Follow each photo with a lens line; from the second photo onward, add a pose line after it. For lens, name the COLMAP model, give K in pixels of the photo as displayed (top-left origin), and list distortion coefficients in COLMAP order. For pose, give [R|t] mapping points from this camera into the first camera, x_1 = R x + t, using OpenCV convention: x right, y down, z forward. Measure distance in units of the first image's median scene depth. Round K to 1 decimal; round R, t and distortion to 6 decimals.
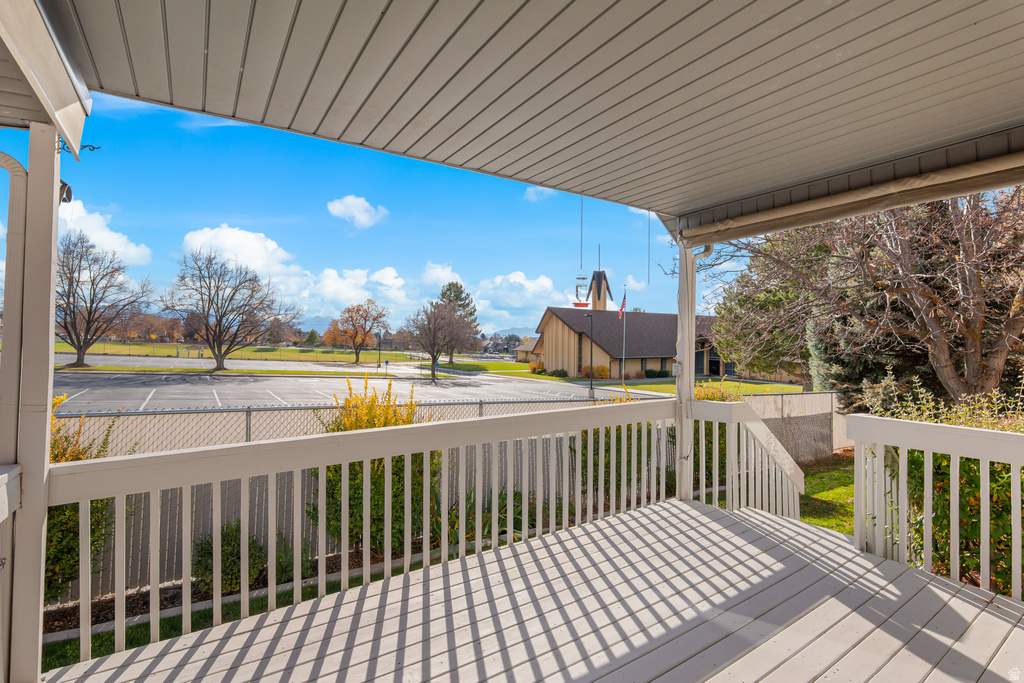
lens RADIAL K [[480.0, 0, 512.0], [0, 480.0, 341.5], [0, 0, 1]] dist [-0.015276, 0.000633]
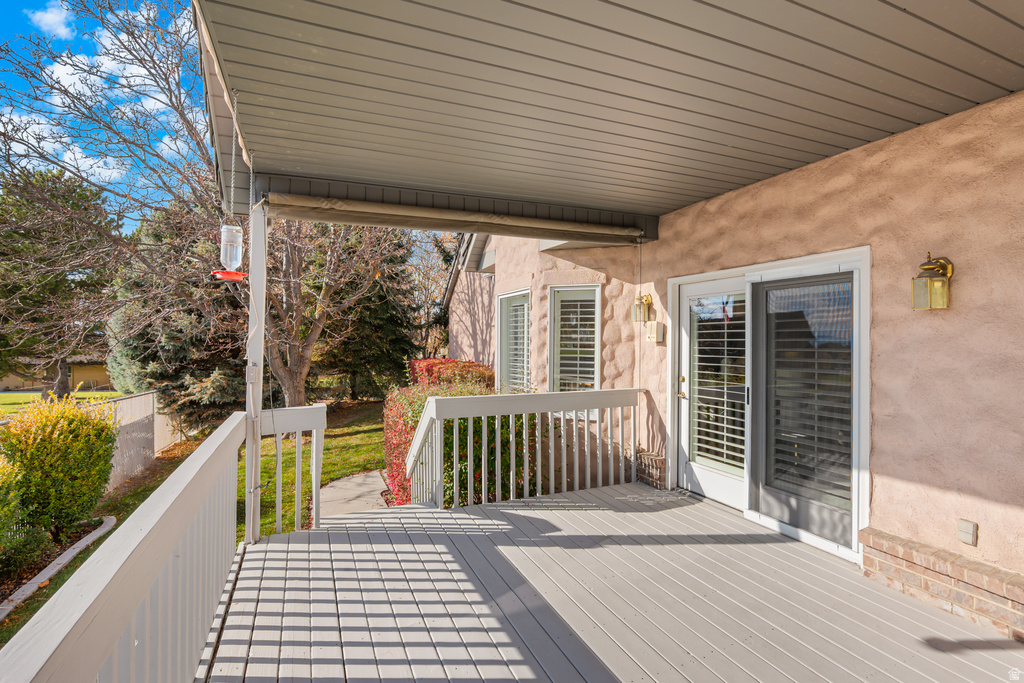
lens RADIAL K [[480.0, 0, 512.0], [0, 480.0, 341.5], [0, 0, 1]] dist [-0.015276, 0.000633]
pose [[0.178372, -0.008683, 0.983925, -0.377293], [0.000289, 0.999961, 0.008772, 0.002537], [-0.983963, -0.001281, 0.178367, 0.537603]]
